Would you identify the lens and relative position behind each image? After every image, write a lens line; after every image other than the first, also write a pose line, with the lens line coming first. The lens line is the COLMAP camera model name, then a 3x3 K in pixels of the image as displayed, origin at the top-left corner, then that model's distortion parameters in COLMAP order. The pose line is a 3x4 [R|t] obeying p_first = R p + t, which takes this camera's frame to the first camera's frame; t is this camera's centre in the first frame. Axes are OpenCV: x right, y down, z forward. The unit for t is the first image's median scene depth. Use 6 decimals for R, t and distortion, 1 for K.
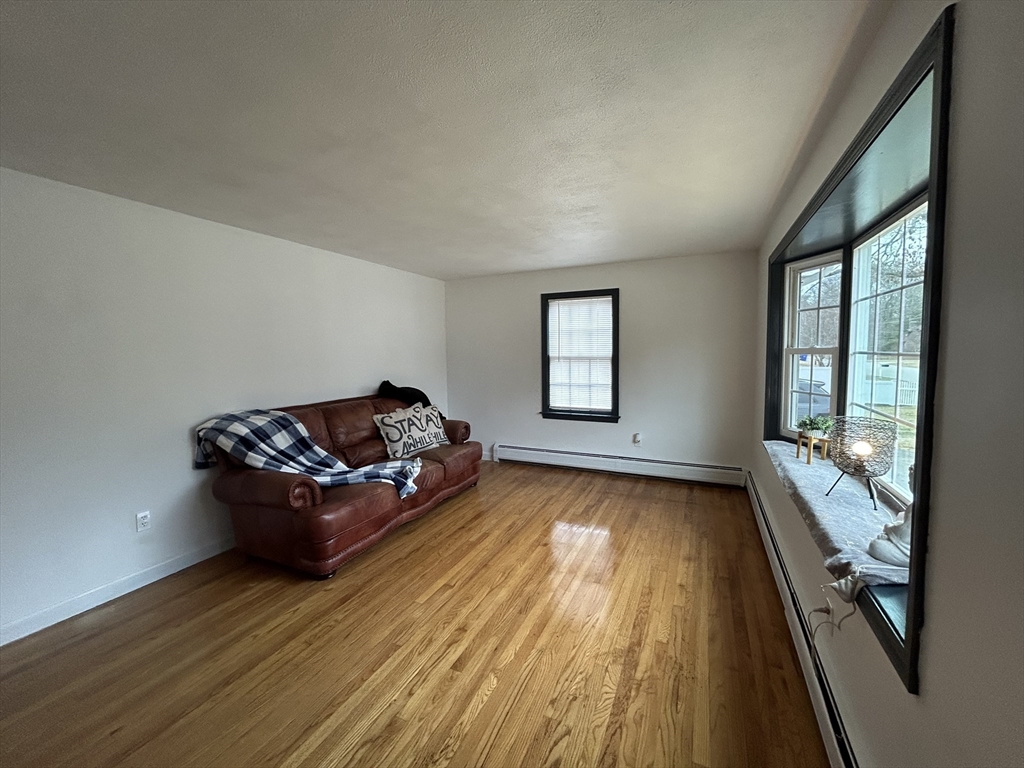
lens RADIAL K [[410.9, 0, 514.7], [0, 410.9, 380.3], [0, 0, 1]] dist [-0.001111, 0.000118]
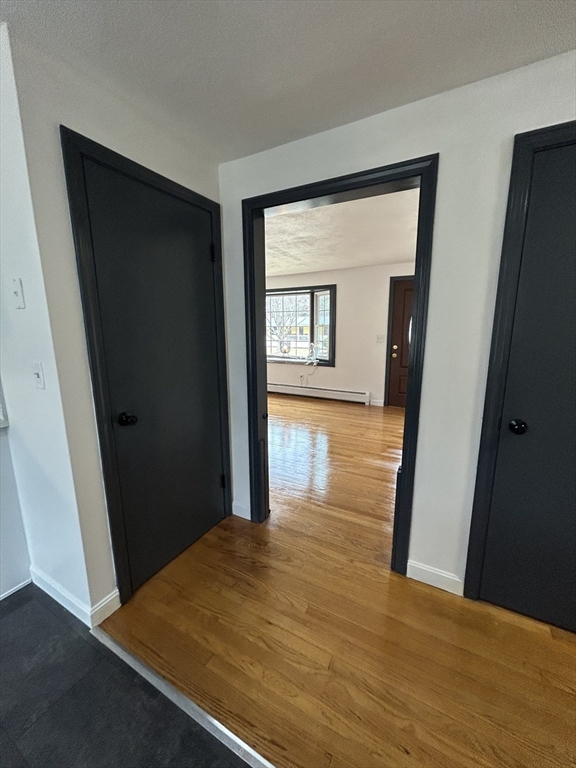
lens RADIAL K [[305.6, 0, 290.5], [0, 305.6, 381.9], [0, 0, 1]] dist [0.000923, 0.000650]
pose [[0.063395, -0.164283, 0.984374, -1.885339], [0.078017, 0.984155, 0.159222, 0.006986], [-0.994934, 0.066704, 0.075207, 0.532545]]
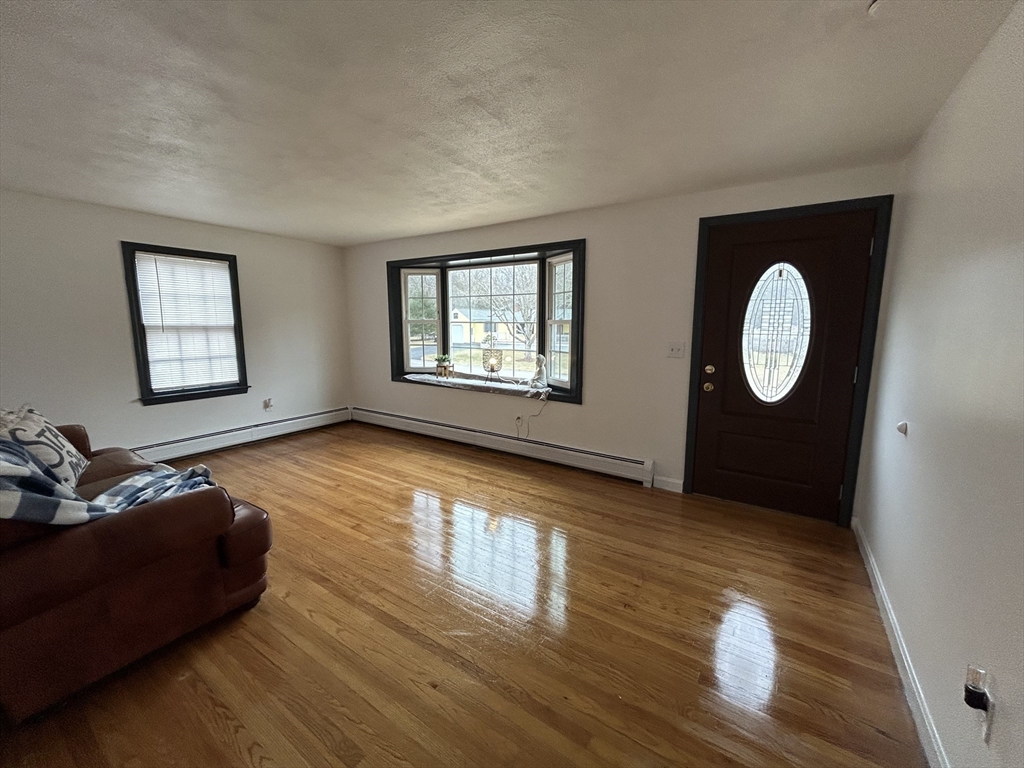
lens RADIAL K [[407.5, 0, 512.8], [0, 407.5, 378.6], [0, 0, 1]] dist [0.000923, 0.000650]
pose [[0.151371, -0.120452, 0.981111, -1.130413], [0.068257, 0.991452, 0.111191, 0.006659], [-0.986118, 0.050136, 0.158299, 0.378100]]
